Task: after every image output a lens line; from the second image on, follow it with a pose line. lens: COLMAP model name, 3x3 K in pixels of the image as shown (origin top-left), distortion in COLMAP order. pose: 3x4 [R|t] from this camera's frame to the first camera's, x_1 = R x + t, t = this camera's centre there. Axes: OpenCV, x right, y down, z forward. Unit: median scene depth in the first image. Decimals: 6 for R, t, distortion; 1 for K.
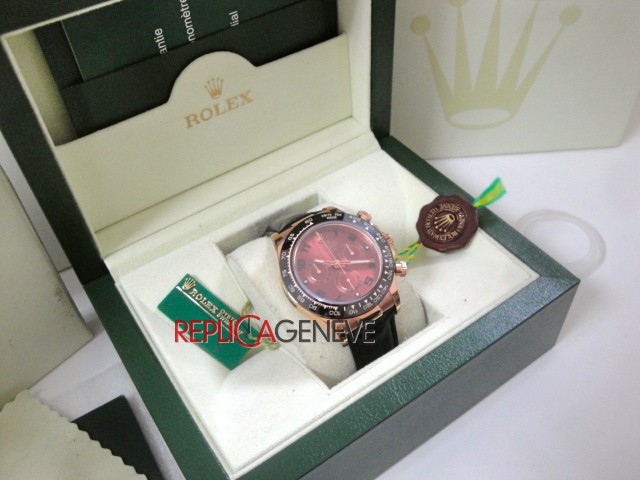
lens RADIAL K [[603.3, 0, 318.5], [0, 603.3, 242.5], [0, 0, 1]] dist [-0.064132, 0.000000]
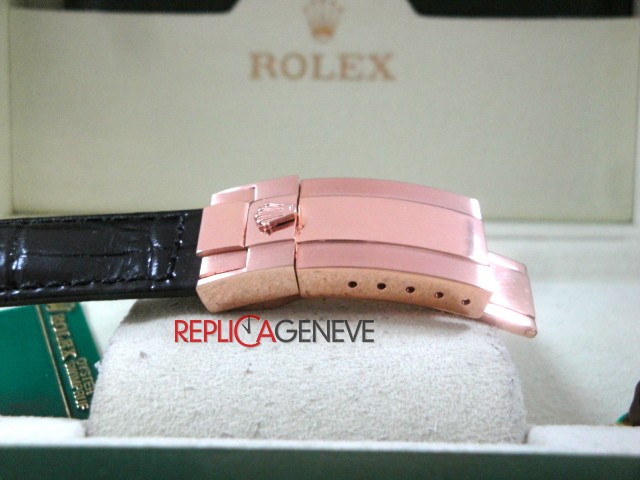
lens RADIAL K [[1014.2, 0, 302.9], [0, 1014.2, 249.6], [0, 0, 1]] dist [0.123728, 0.000000]
pose [[0.807390, 0.150883, -0.570400, 0.346234], [-0.470109, 0.748700, -0.467382, 0.313499], [0.356539, 0.645510, 0.675424, 0.511185]]
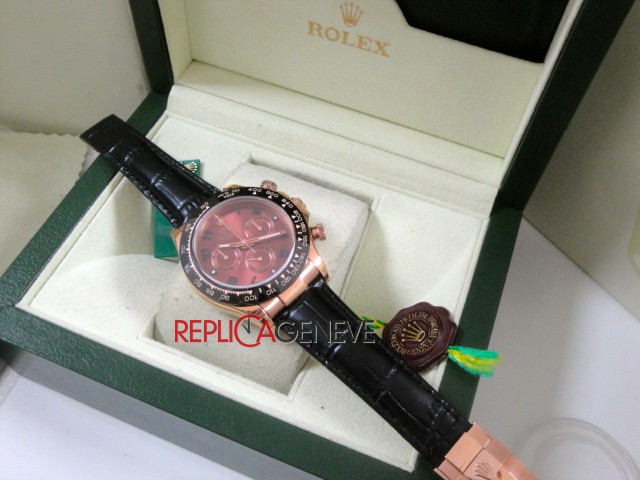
lens RADIAL K [[603.3, 0, 319.2], [0, 603.3, 233.4], [0, 0, 1]] dist [-0.064132, 0.000000]
pose [[0.553083, 0.732938, -0.396108, 0.357966], [-0.652618, 0.676686, 0.340859, -0.301919], [0.517869, 0.069984, 0.852592, 0.271813]]
